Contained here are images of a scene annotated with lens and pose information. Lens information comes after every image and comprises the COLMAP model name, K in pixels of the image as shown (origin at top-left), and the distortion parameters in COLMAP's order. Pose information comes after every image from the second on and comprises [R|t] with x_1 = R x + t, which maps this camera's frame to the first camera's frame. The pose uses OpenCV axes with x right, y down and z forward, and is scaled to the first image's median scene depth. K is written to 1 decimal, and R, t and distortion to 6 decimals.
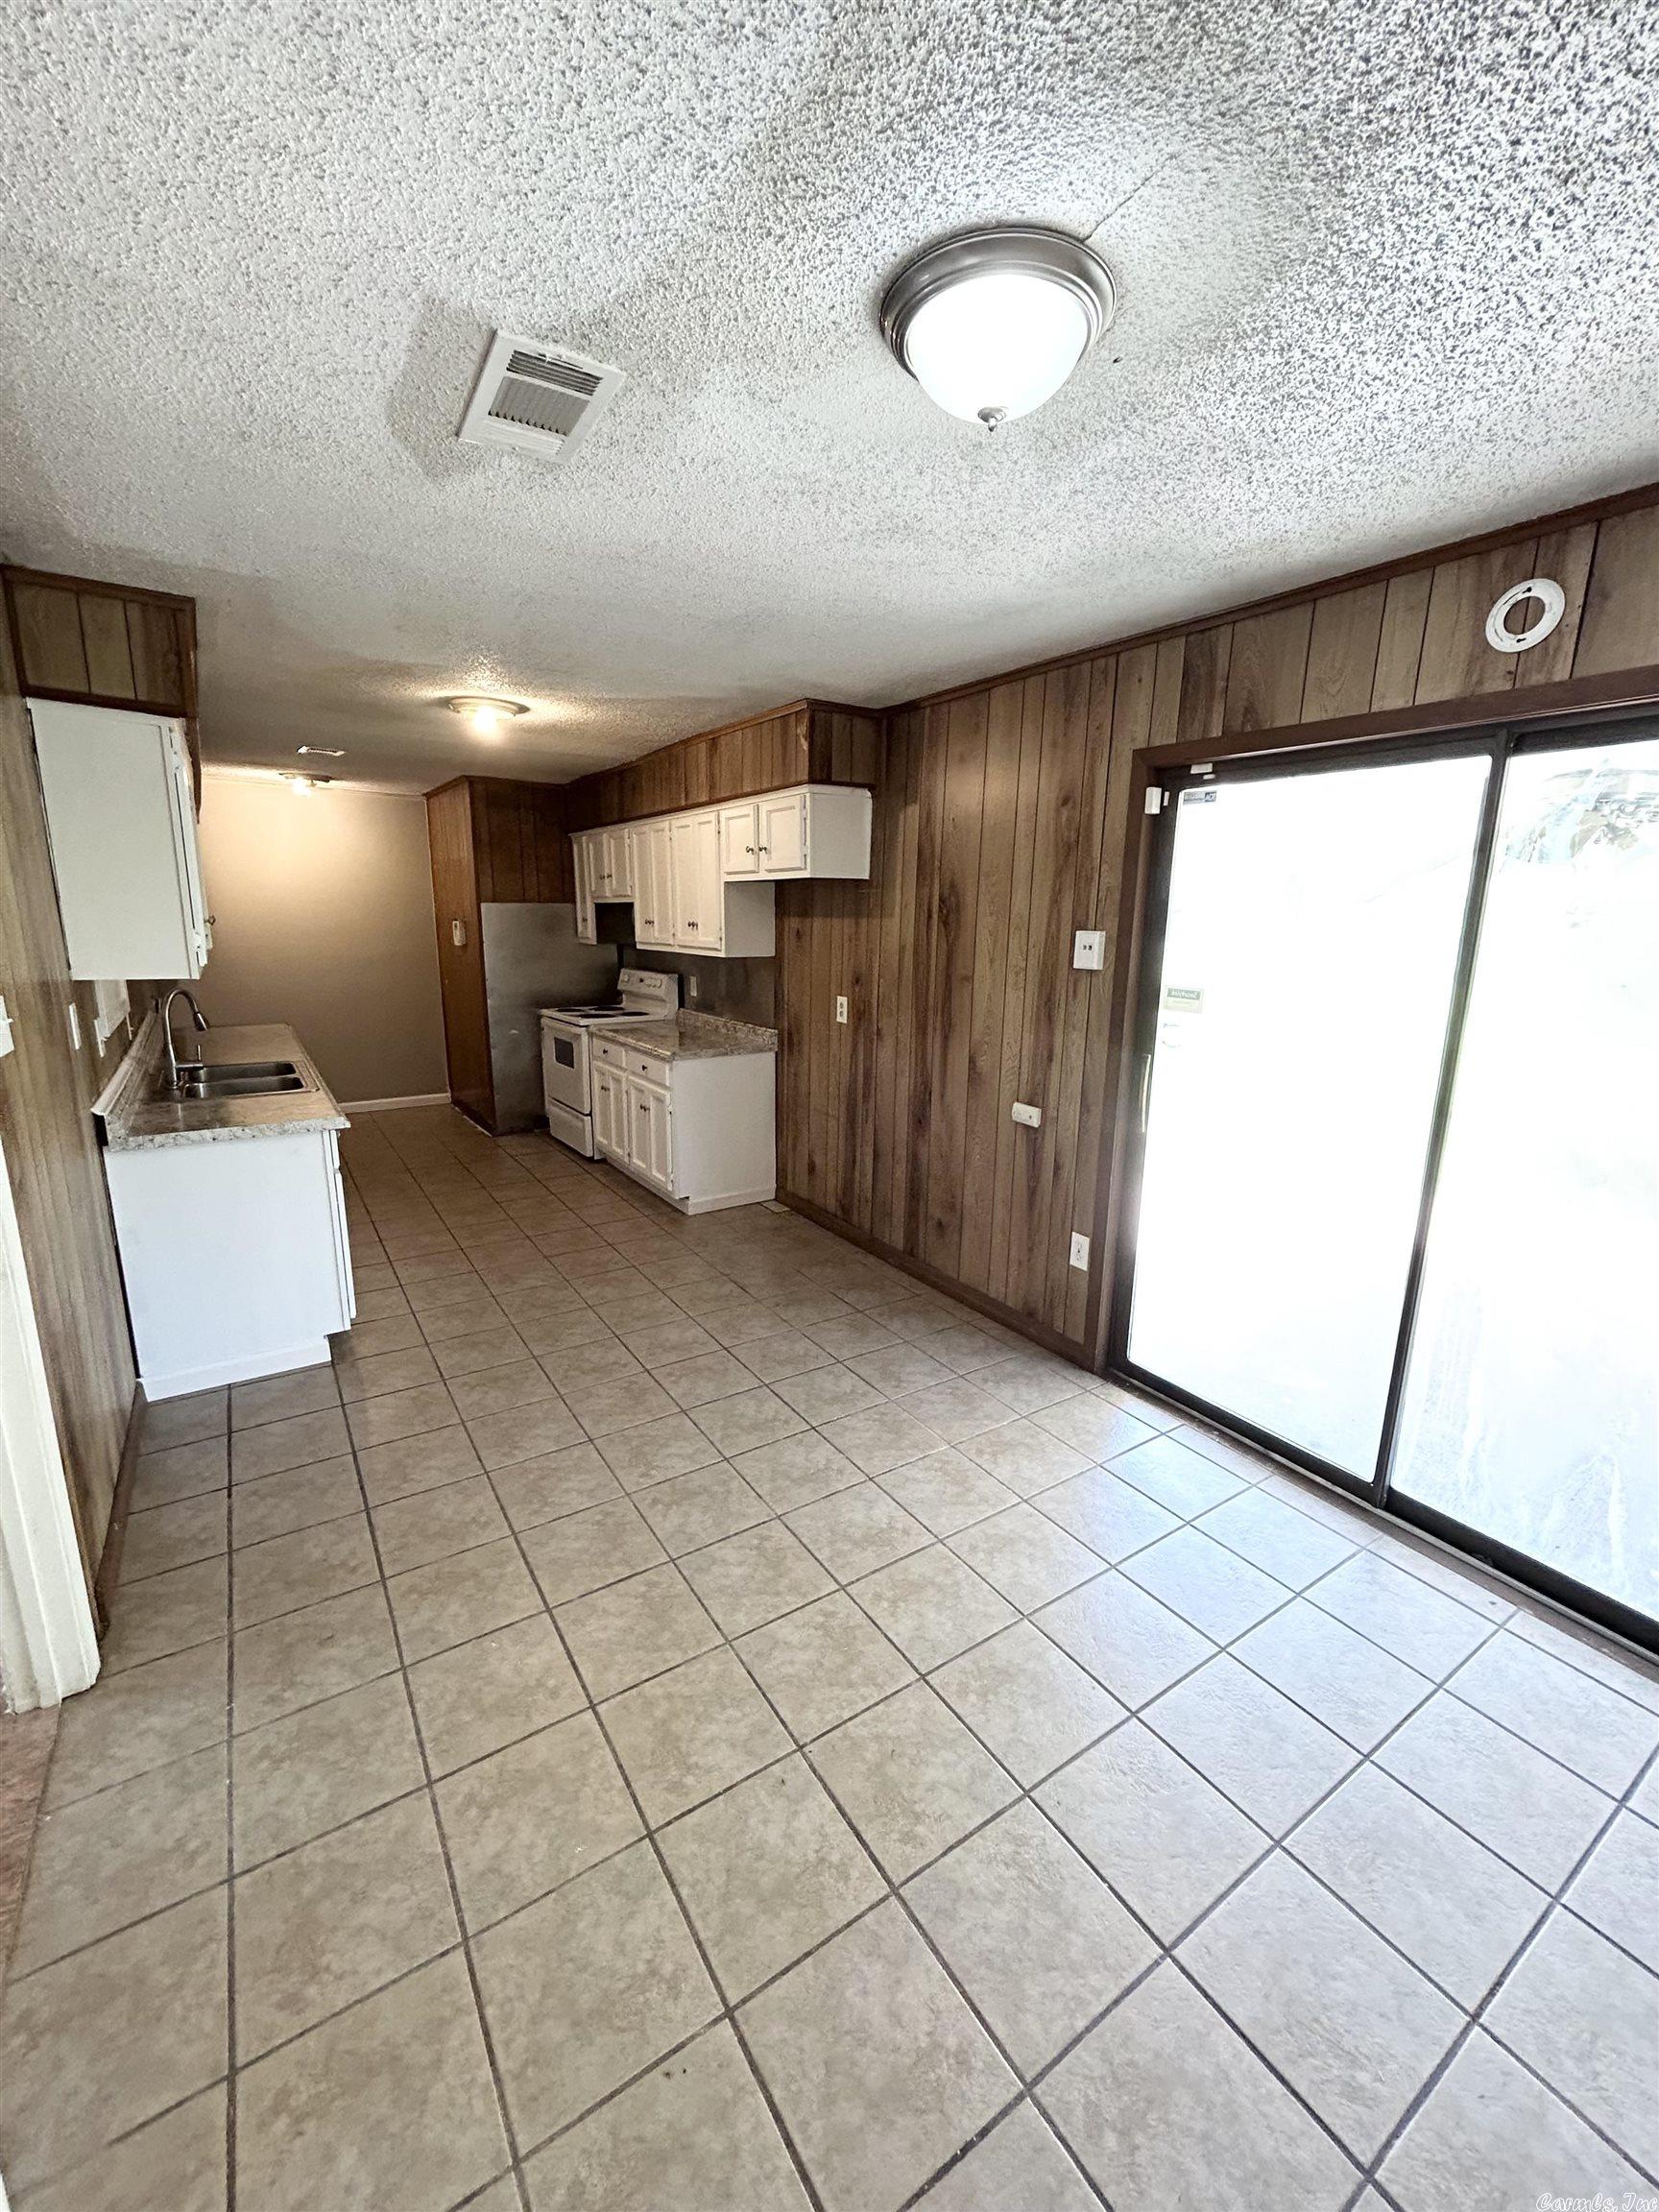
lens RADIAL K [[898.6, 0, 829.5], [0, 898.6, 1106.0], [0, 0, 1]] dist [0.007837, -0.000482]
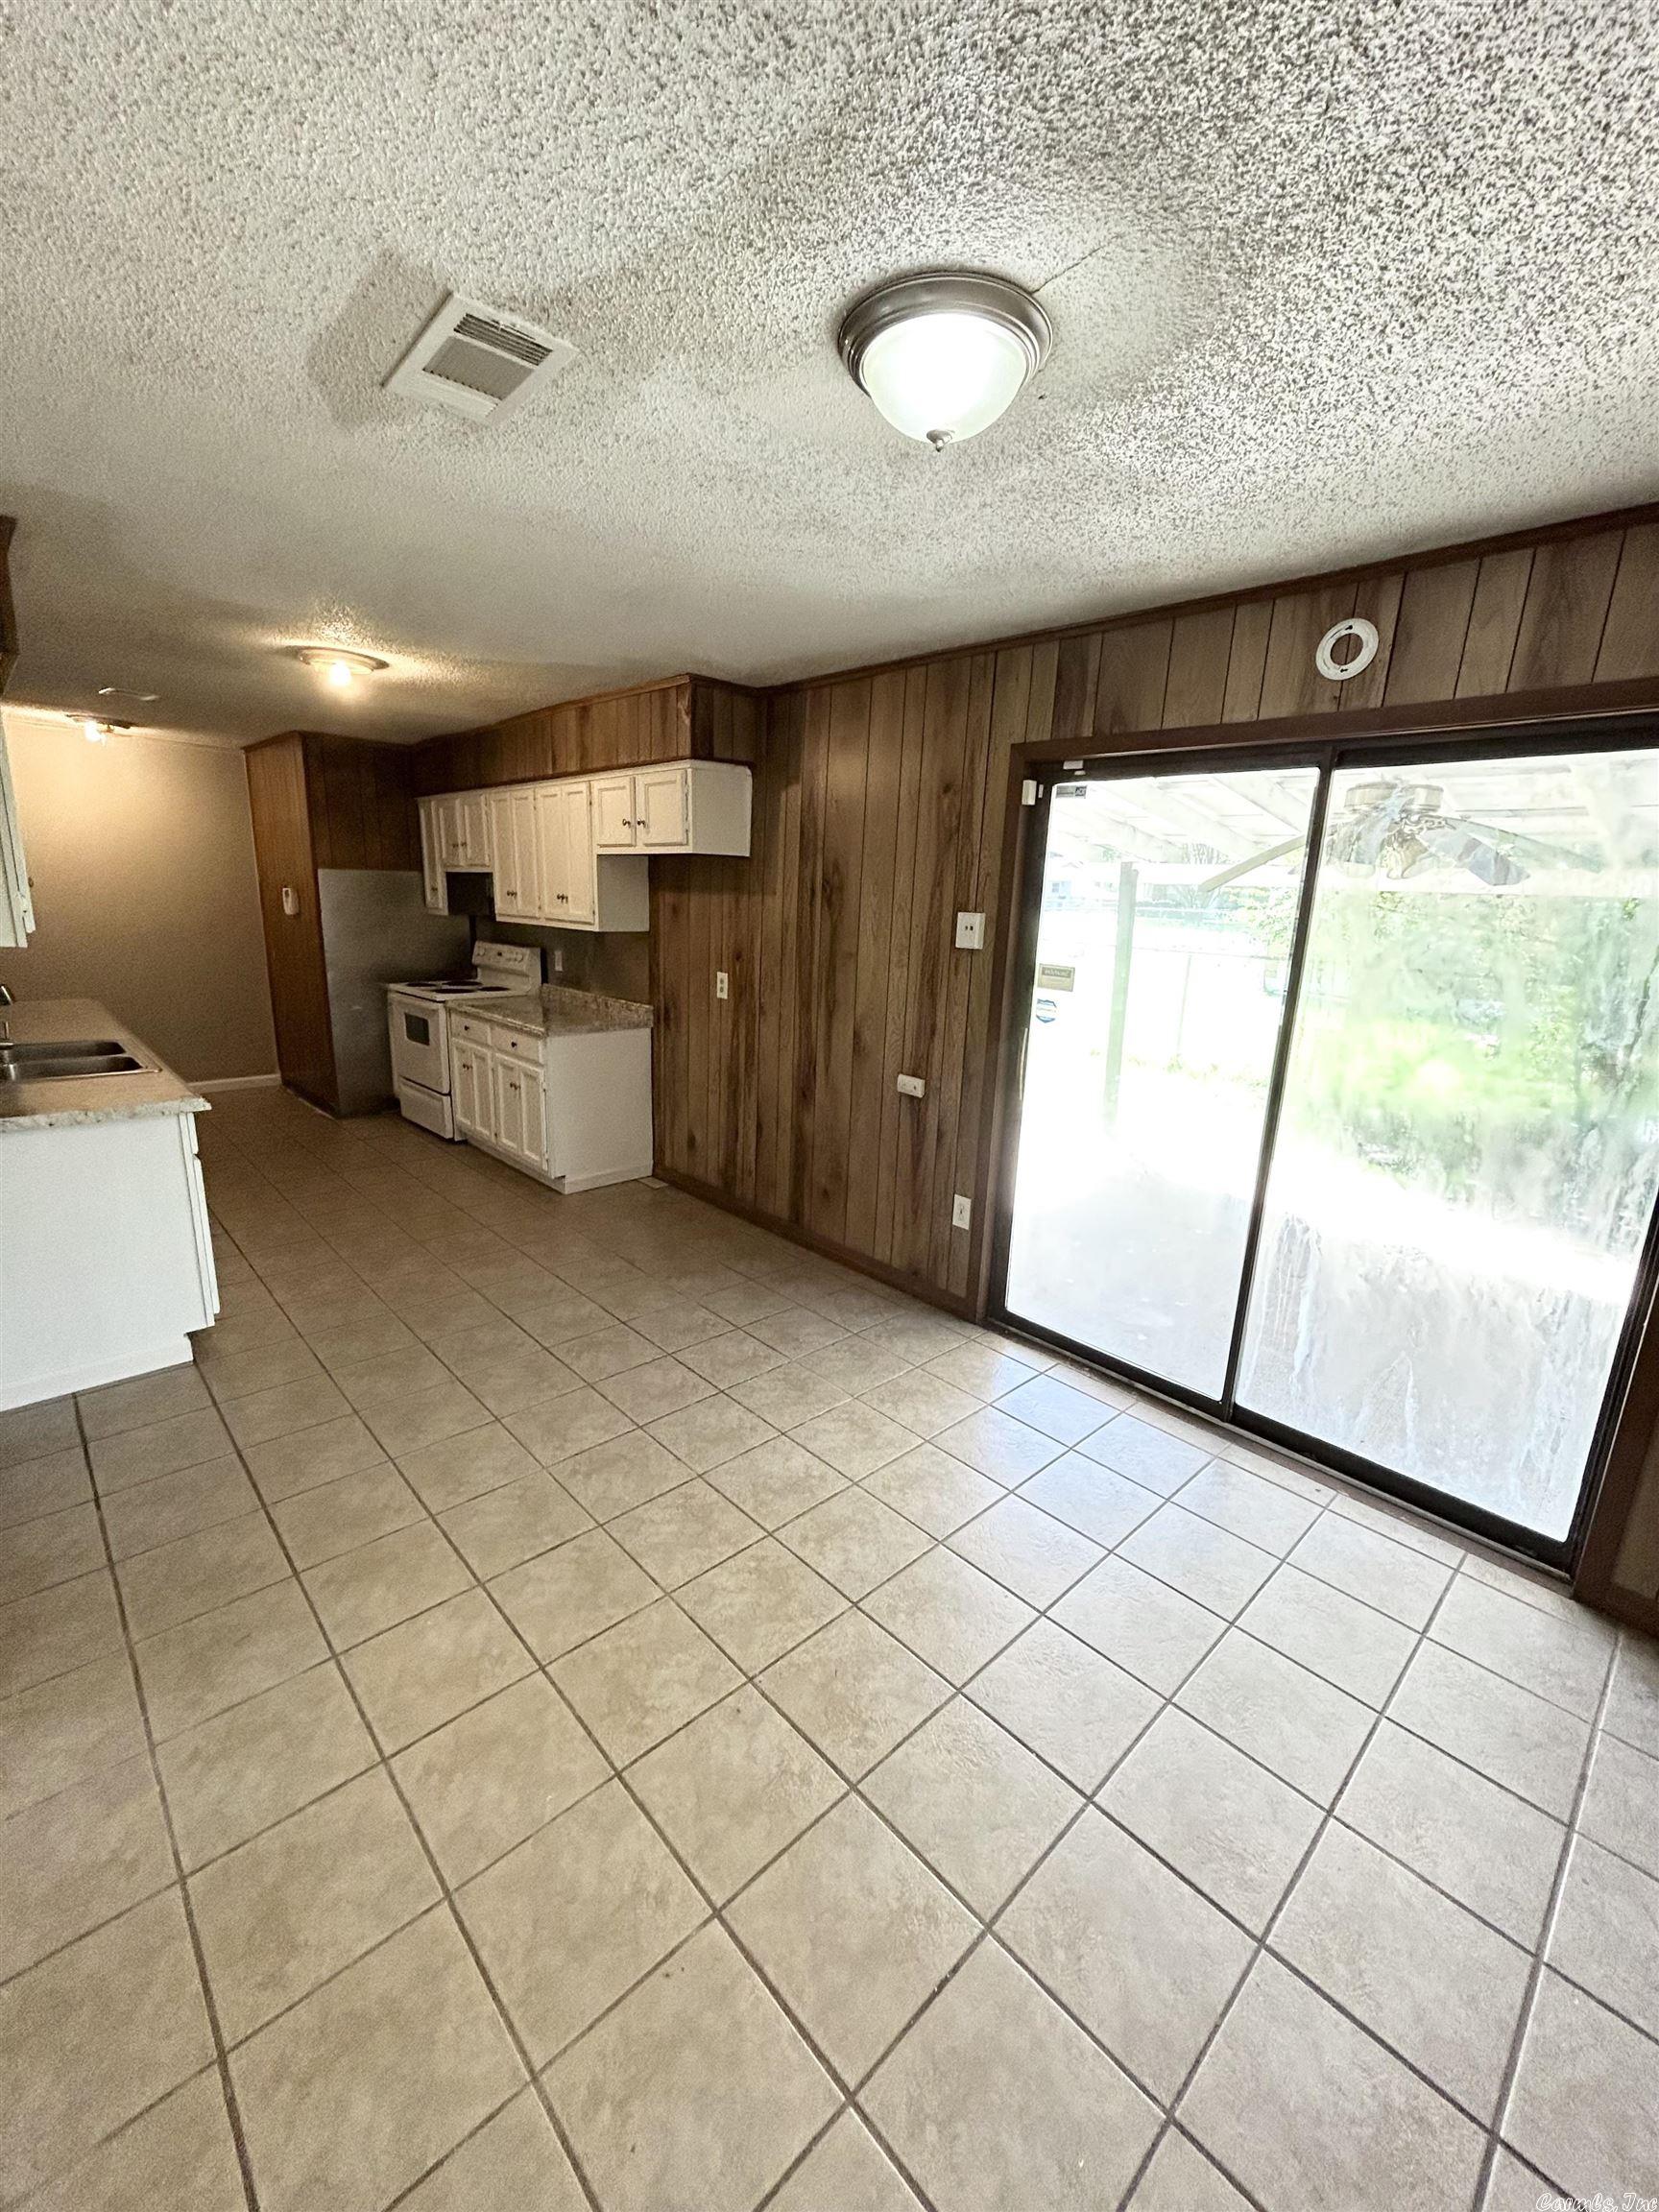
lens RADIAL K [[900.5, 0, 825.2], [0, 900.5, 1104.8], [0, 0, 1]] dist [0.007999, 0.000088]
pose [[0.985036, -0.017720, 0.171438, -0.057534], [0.013671, 0.999600, 0.024768, 0.004152], [-0.171808, -0.022053, 0.984884, -0.025177]]
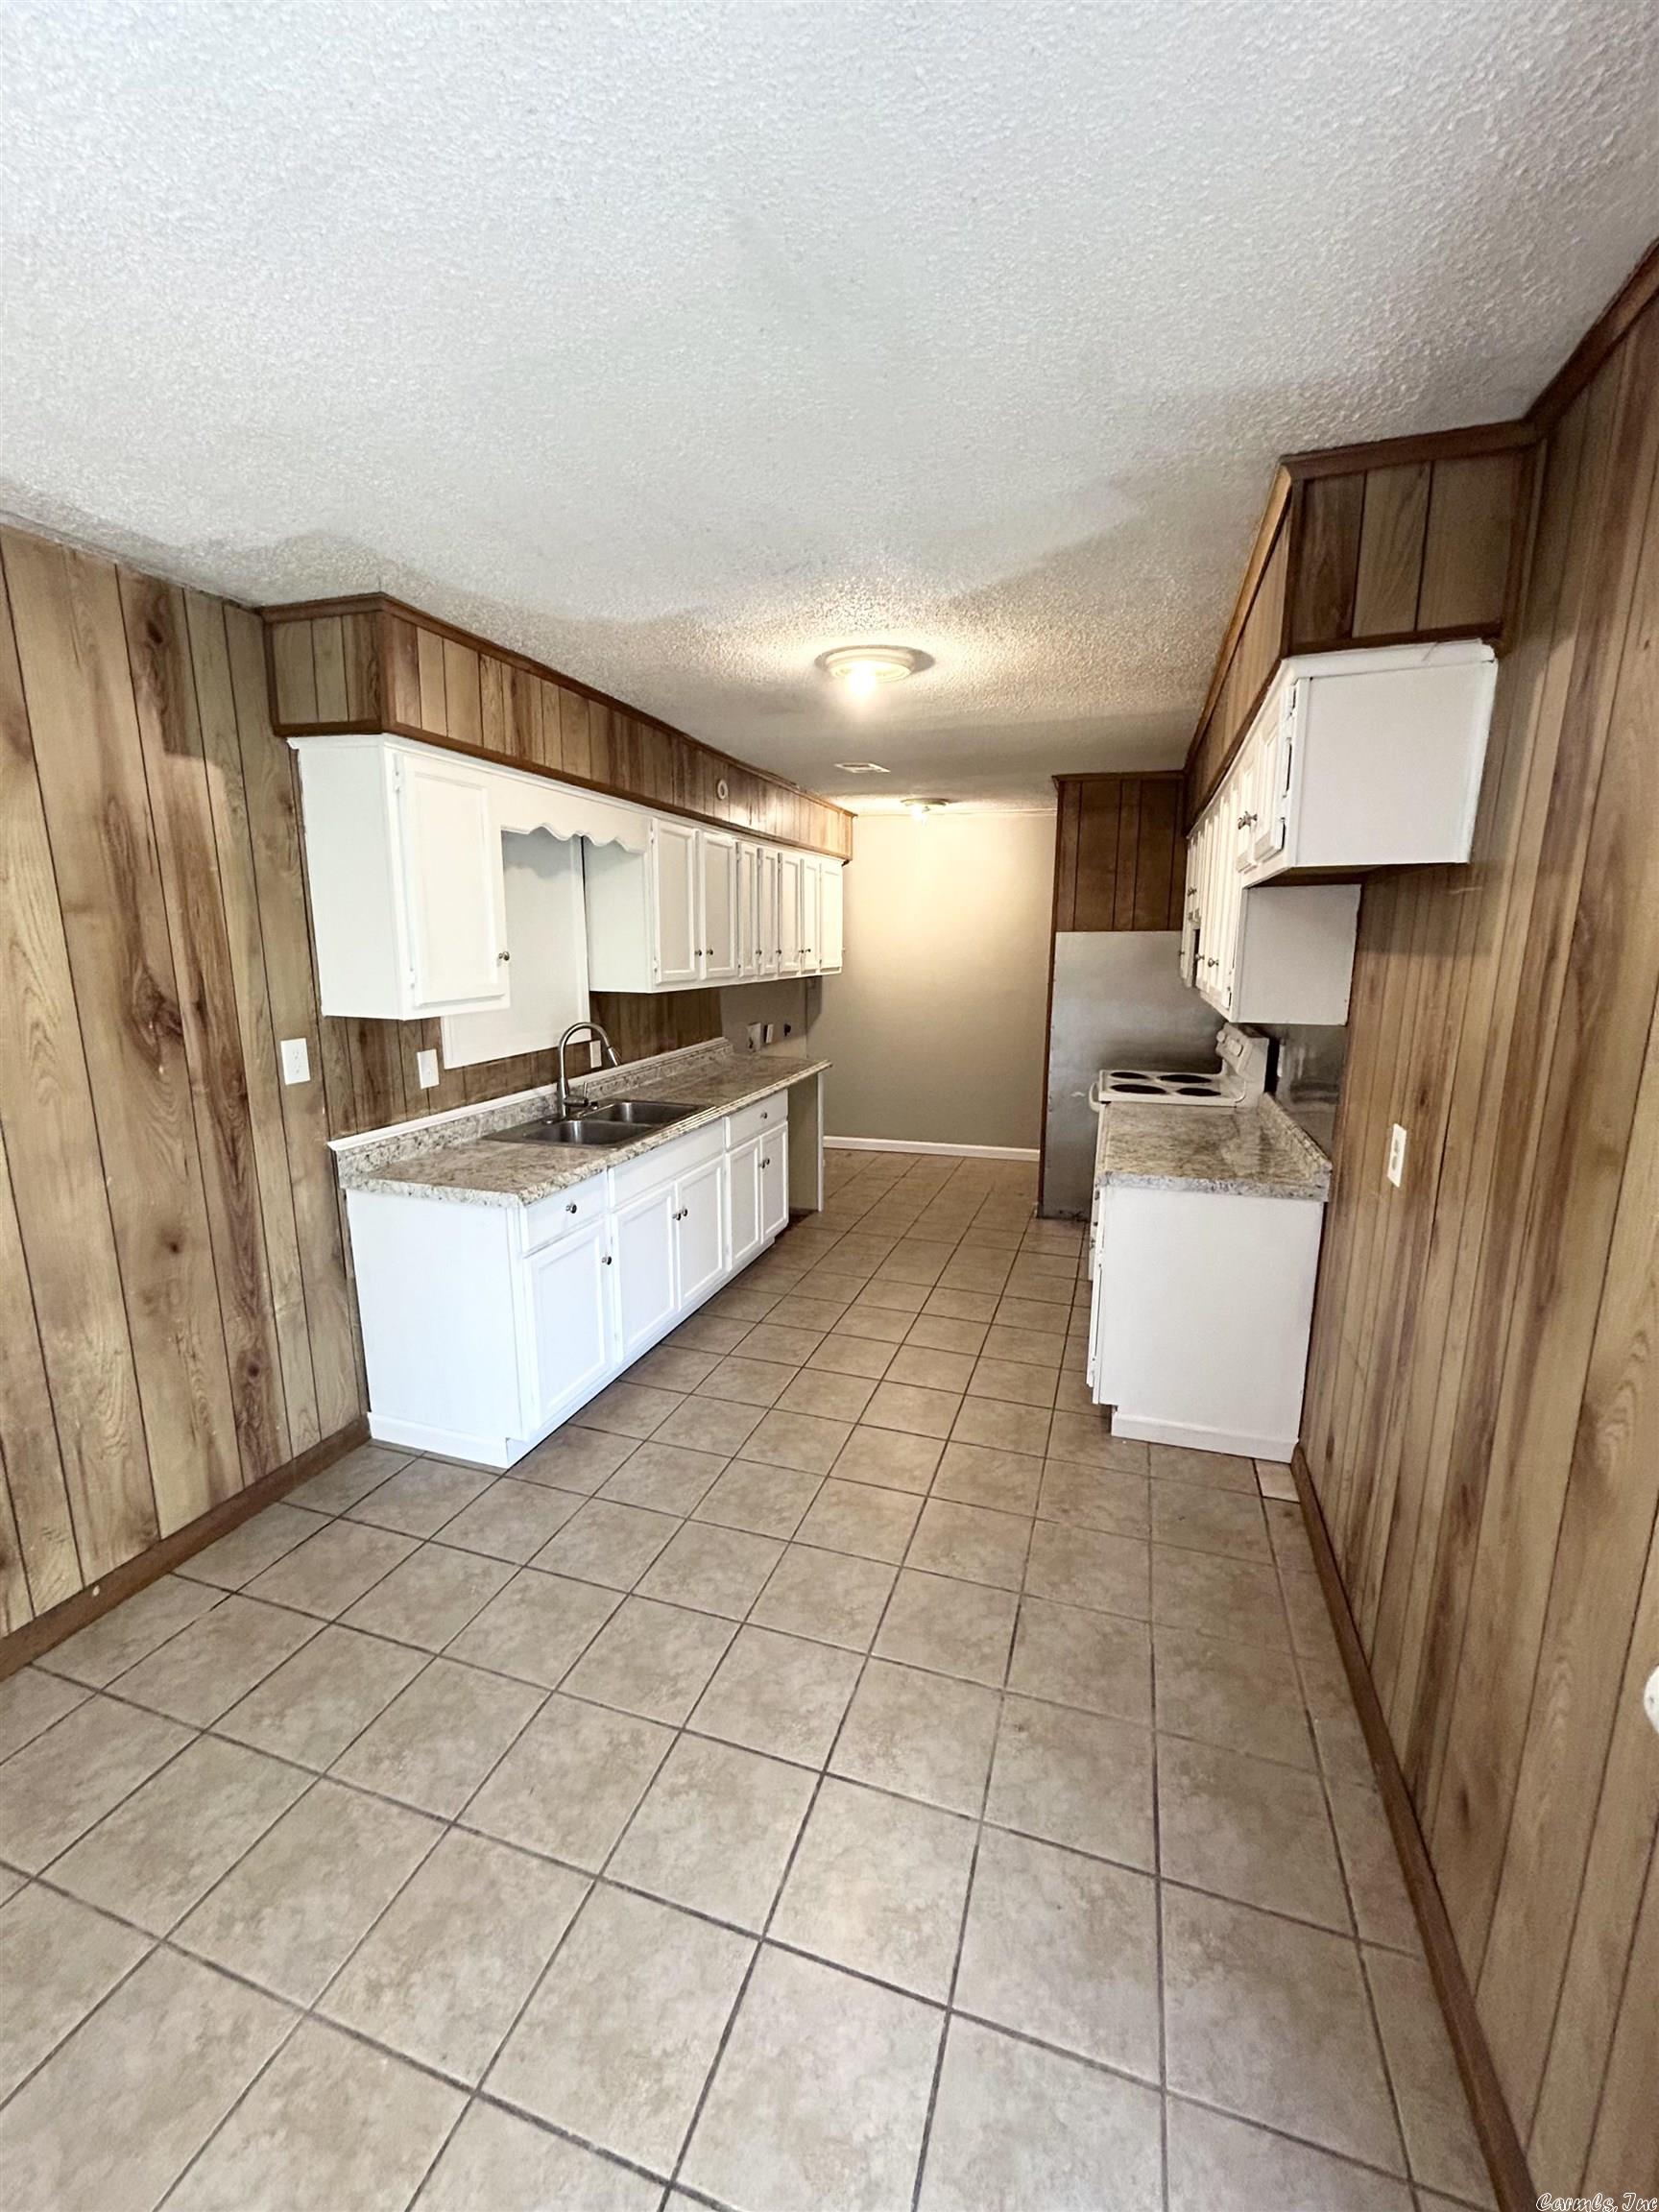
lens RADIAL K [[898.6, 0, 829.5], [0, 898.6, 1106.0], [0, 0, 1]] dist [0.007837, -0.000482]
pose [[0.622748, 0.134631, -0.770752, 0.220345], [-0.160362, 0.986135, 0.042684, -0.125871], [0.765812, 0.097018, 0.635703, 0.585068]]
